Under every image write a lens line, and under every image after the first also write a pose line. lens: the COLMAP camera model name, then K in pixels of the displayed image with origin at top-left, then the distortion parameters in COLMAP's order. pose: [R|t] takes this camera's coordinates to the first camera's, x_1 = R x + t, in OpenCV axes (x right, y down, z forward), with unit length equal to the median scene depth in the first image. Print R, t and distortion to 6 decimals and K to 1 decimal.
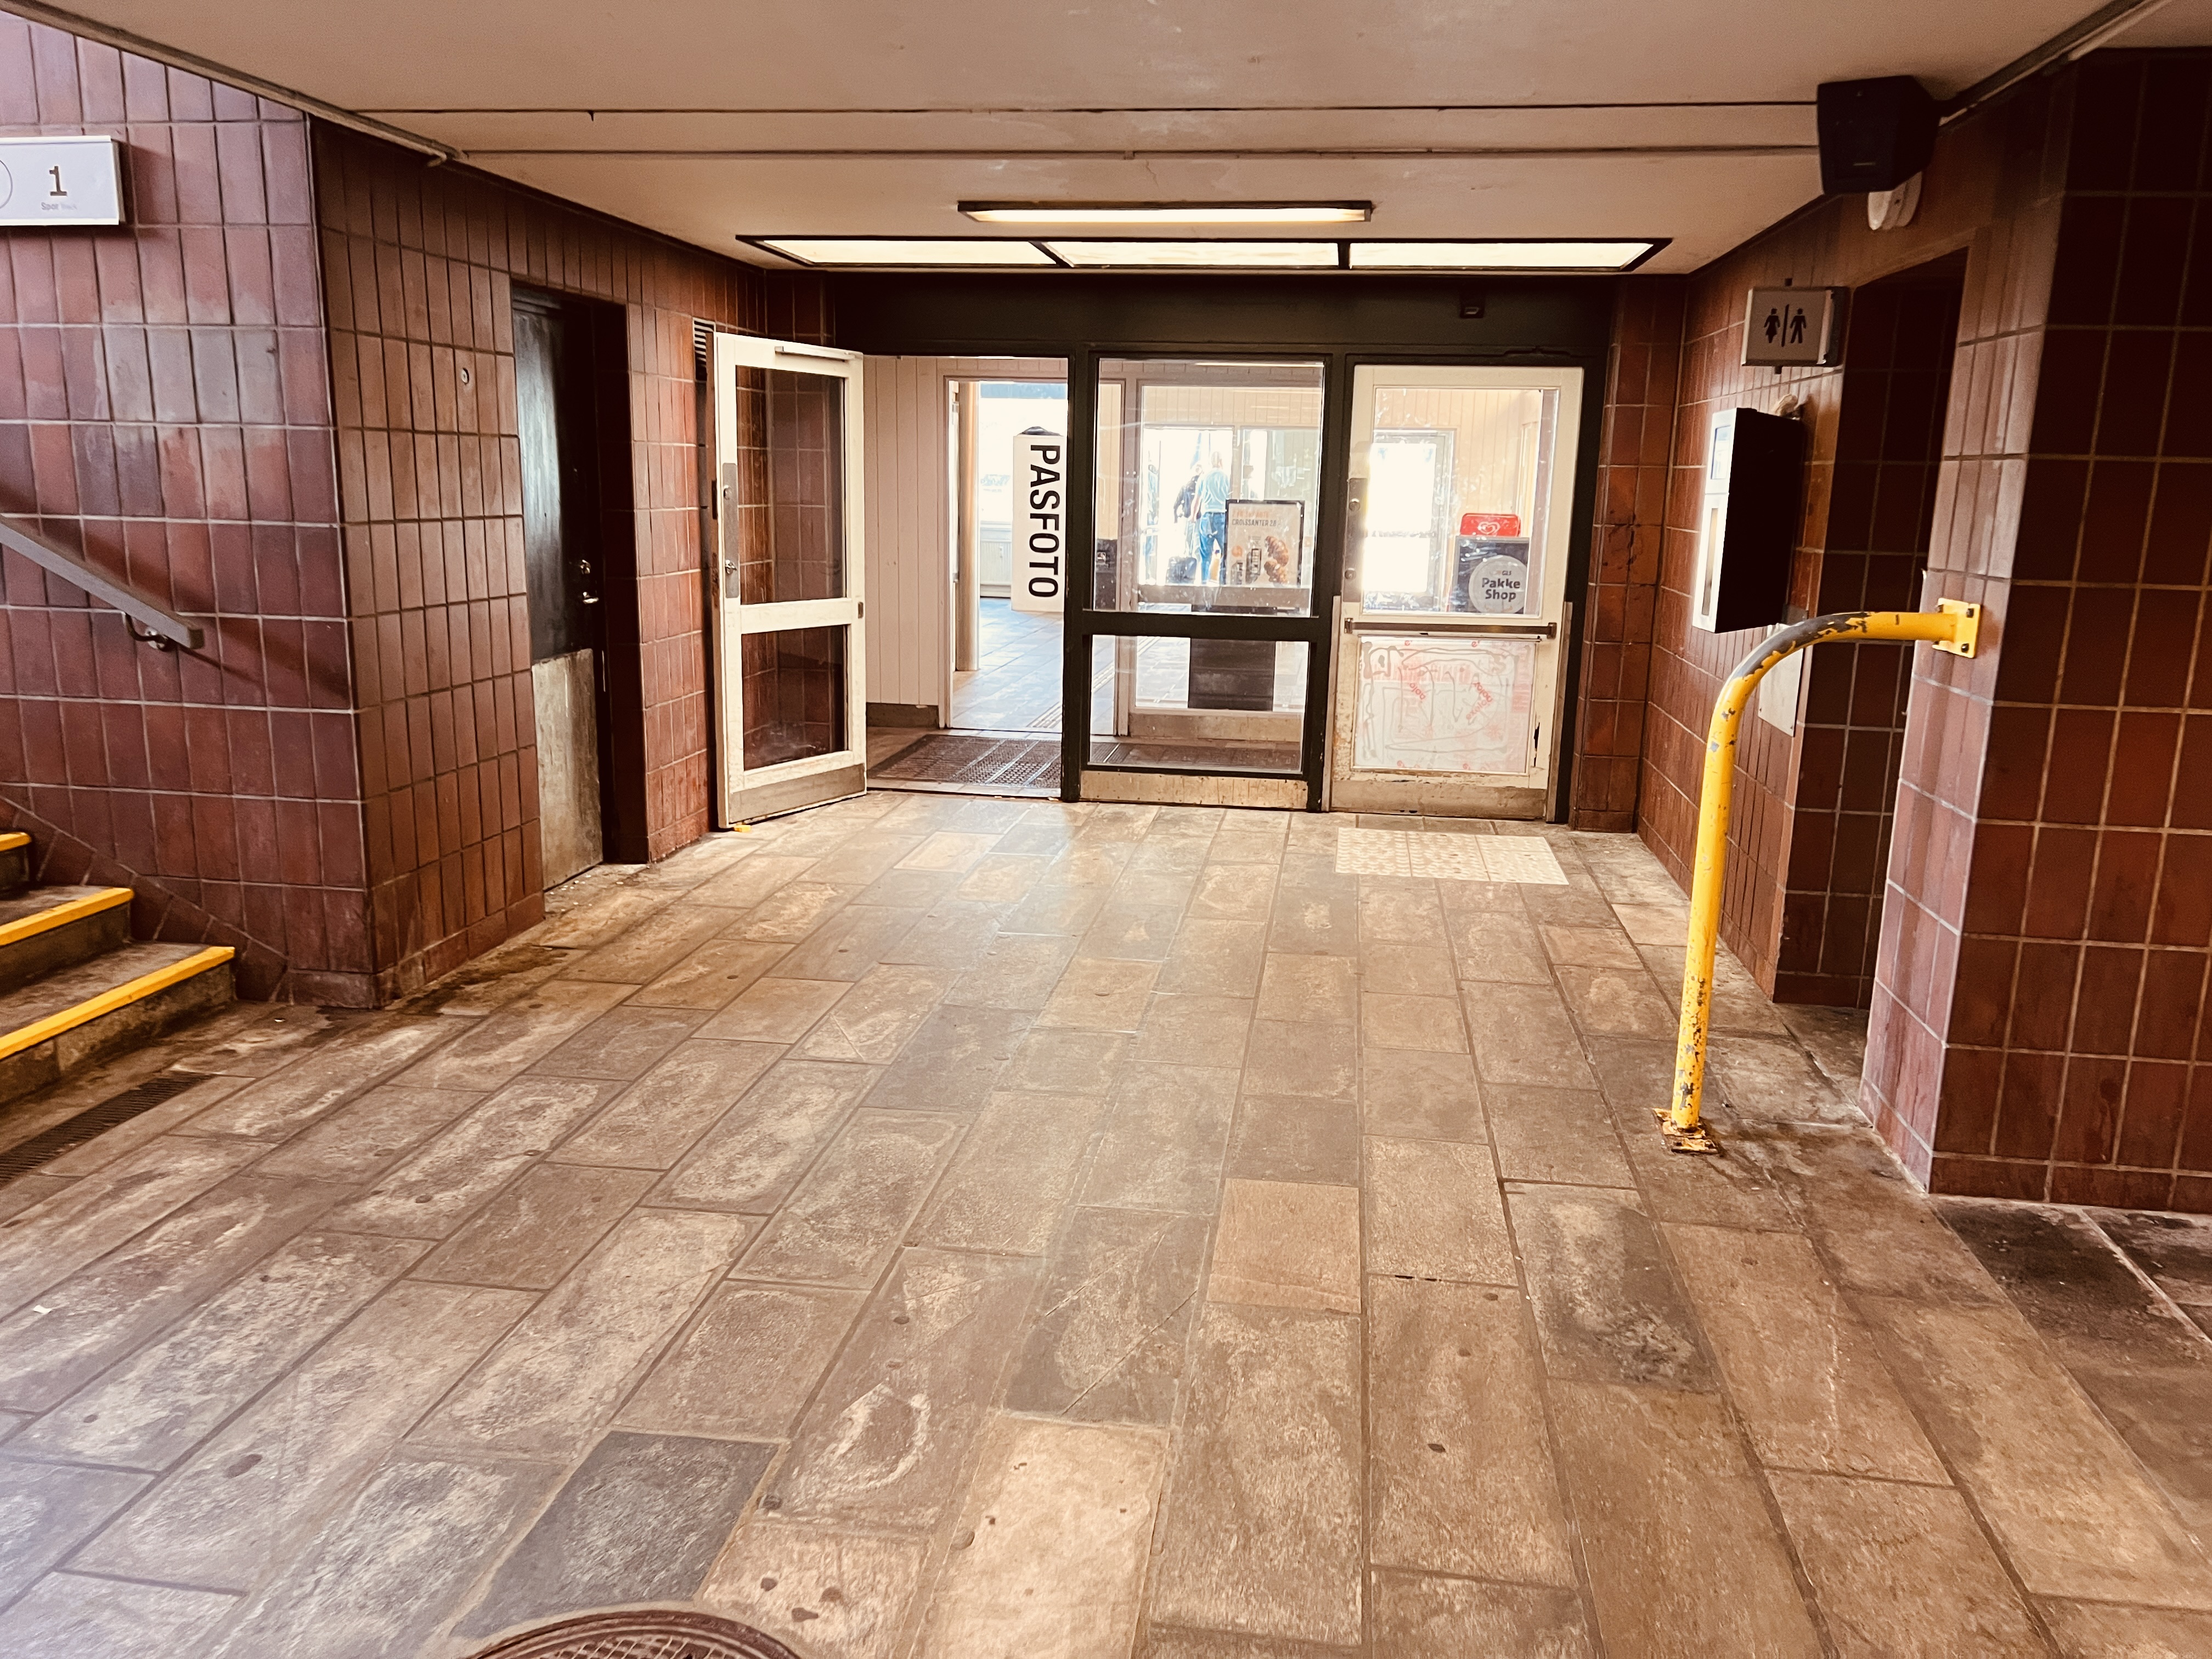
lens RADIAL K [[1652.0, 0, 1099.7], [0, 1652.0, 824.4], [0, 0, 1]] dist [0.059149, -0.064575]
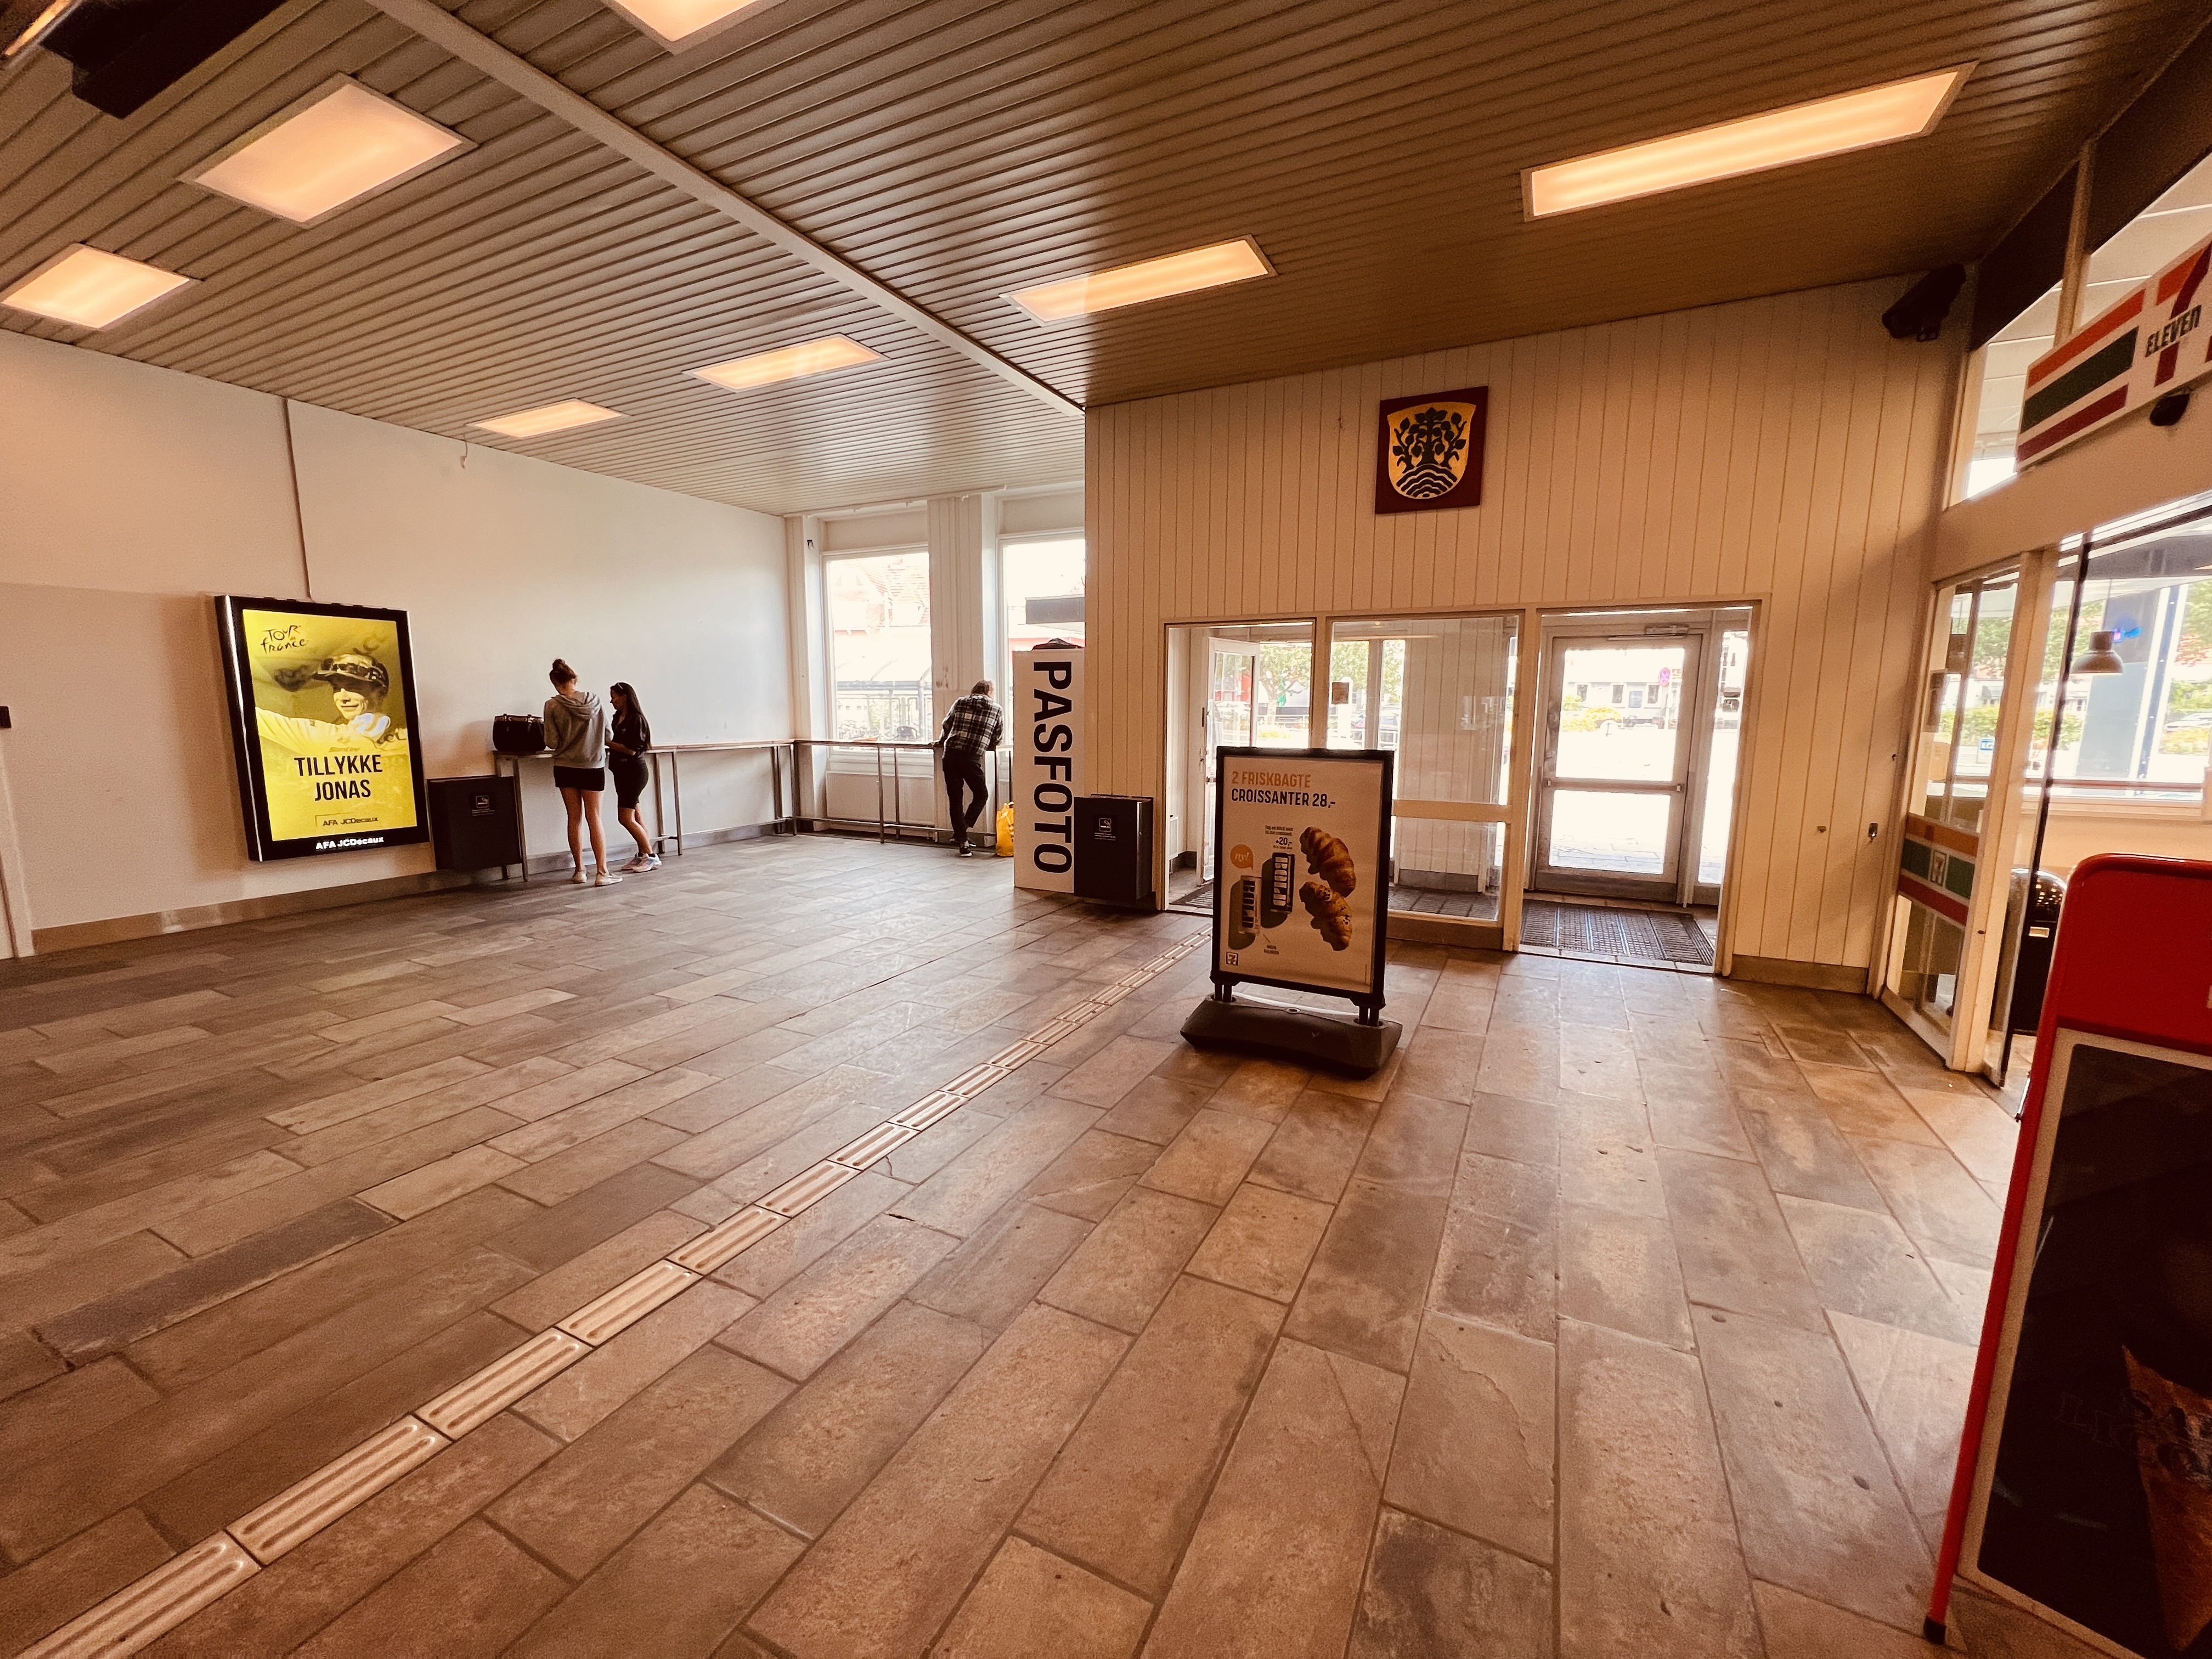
lens RADIAL K [[886.4, 0, 1106.3], [0, 886.4, 829.0], [0, 0, 1]] dist [-0.000753, 0.000297]
pose [[0.953987, 0.027956, -0.298542, 0.103078], [-0.050710, 0.996345, -0.068743, -0.132337], [0.295529, 0.080719, 0.951918, 0.648207]]
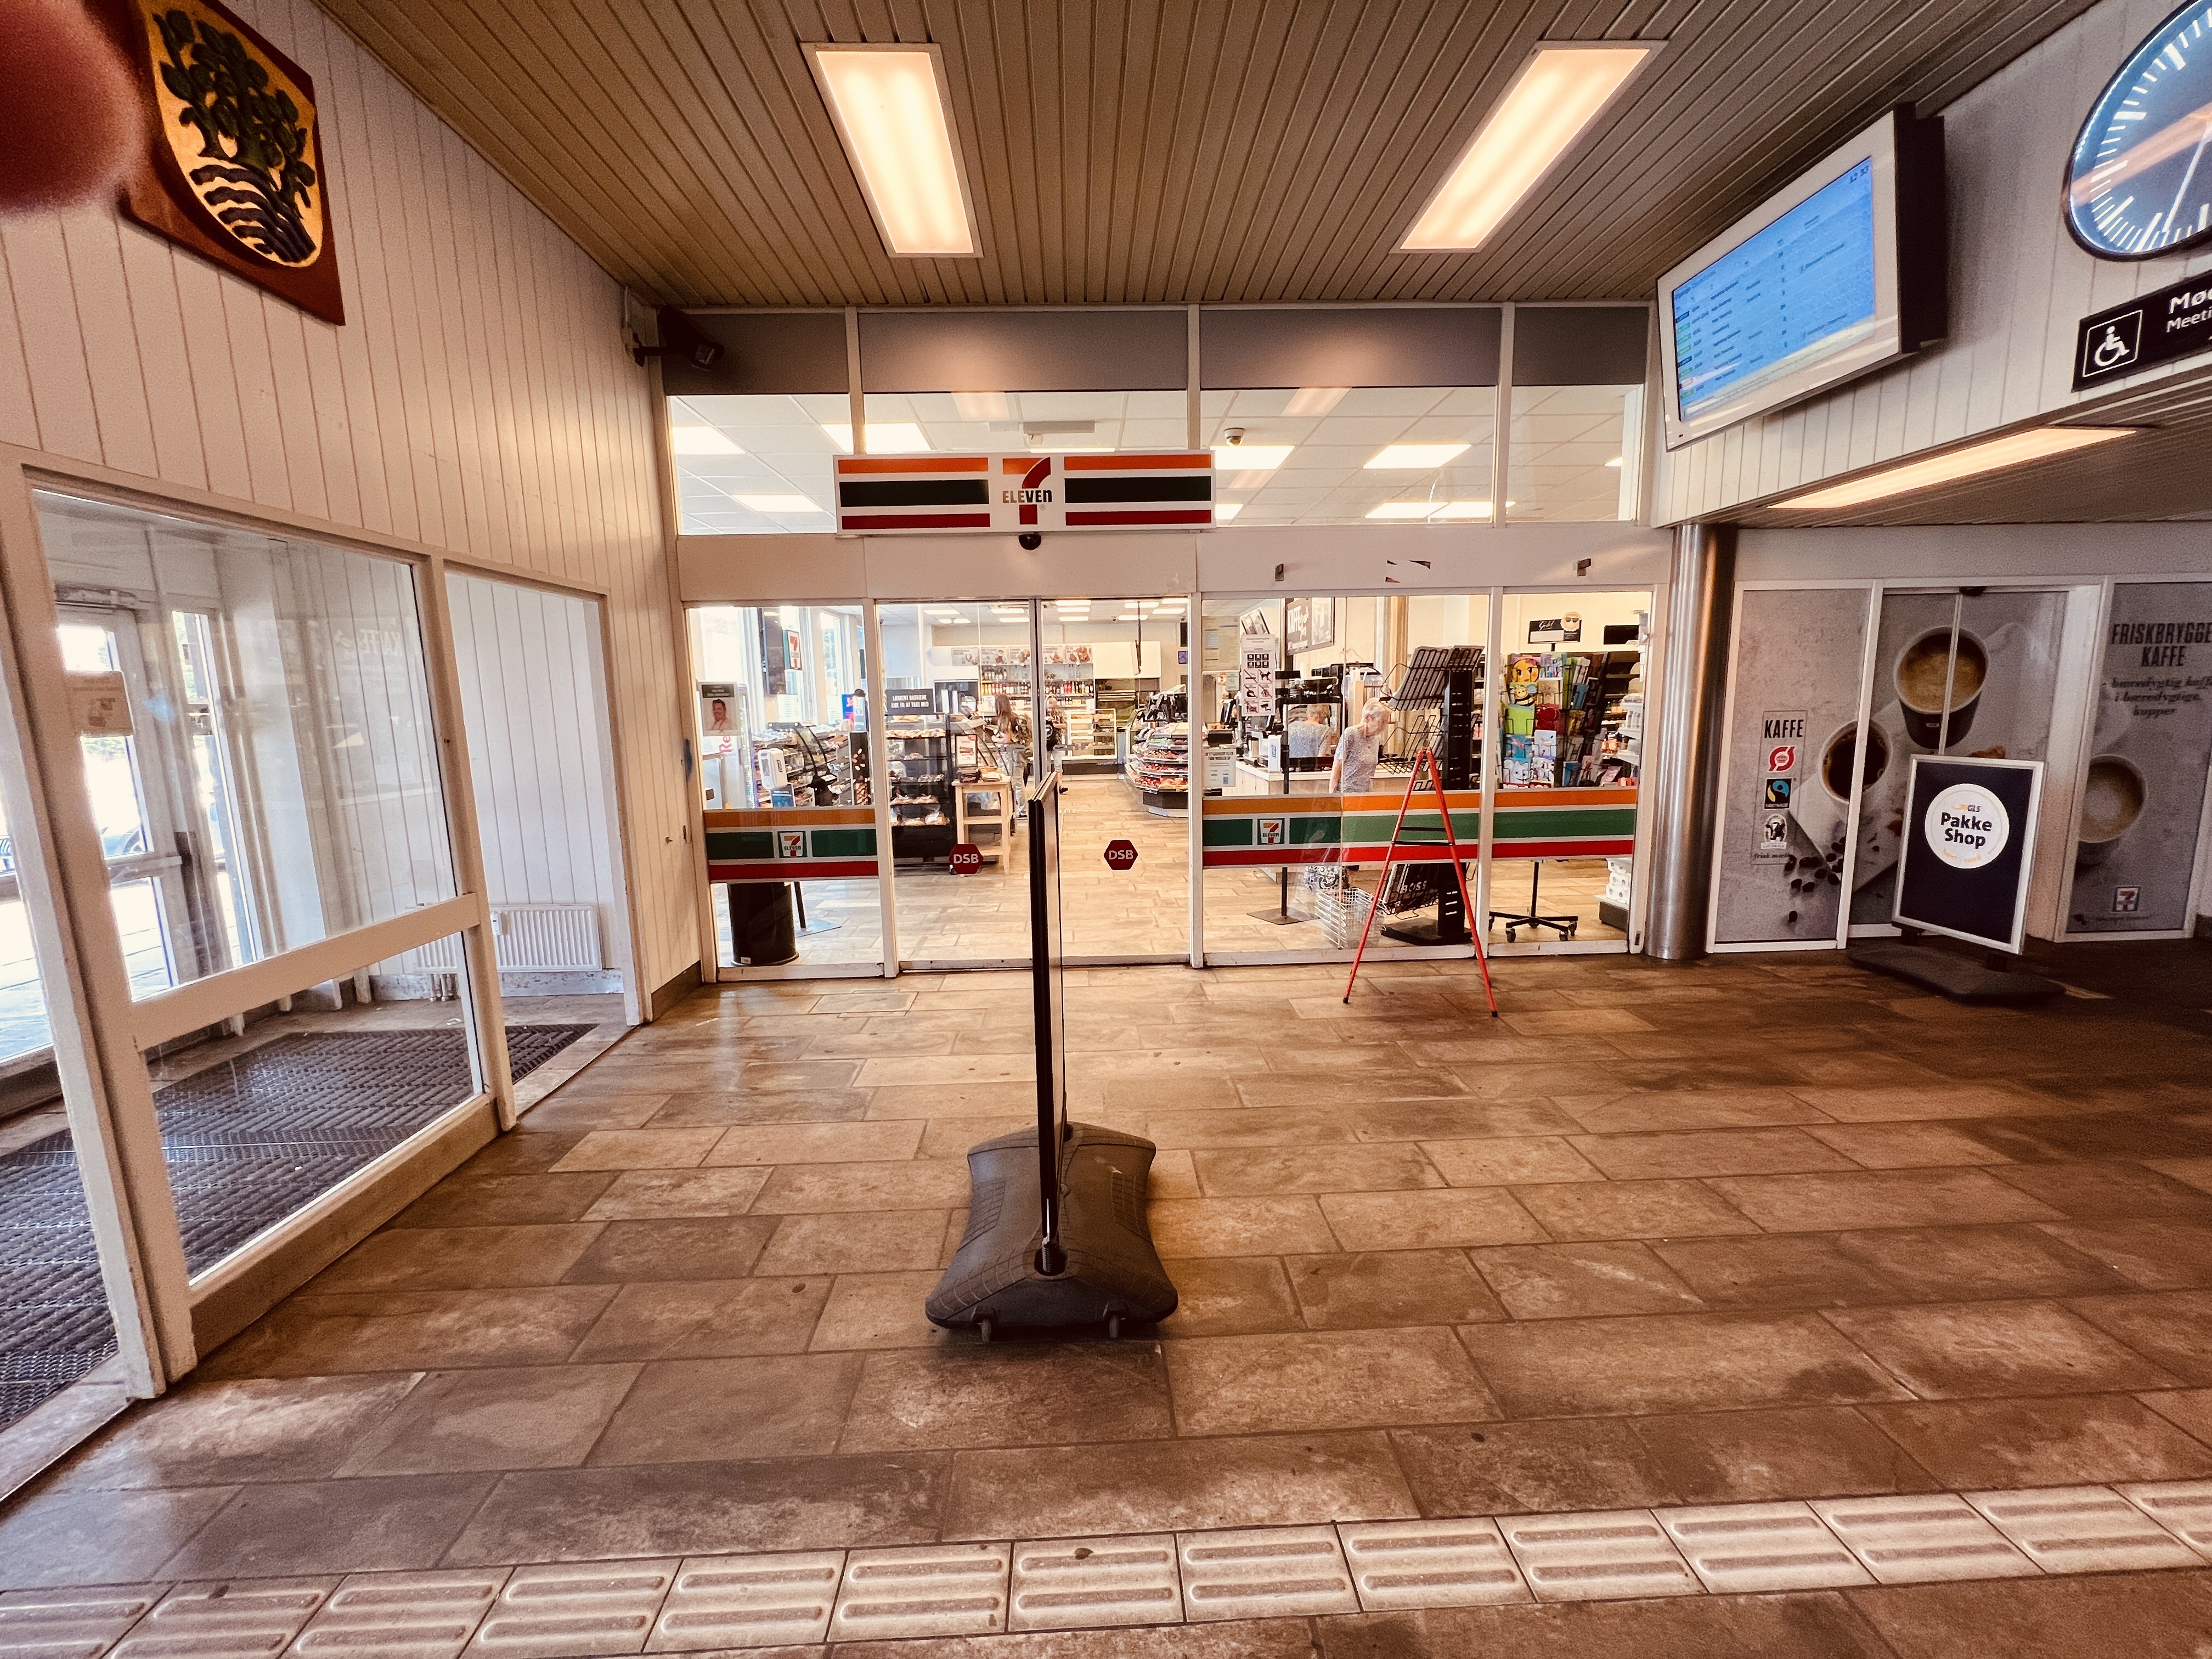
lens RADIAL K [[886.4, 0, 1099.4], [0, 886.4, 833.2], [0, 0, 1]] dist [-0.000753, 0.000297]
pose [[-0.195897, -0.160310, 0.967432, -0.042667], [0.224496, 0.953015, 0.203379, -0.184961], [-0.954582, 0.257026, -0.150704, 0.869176]]
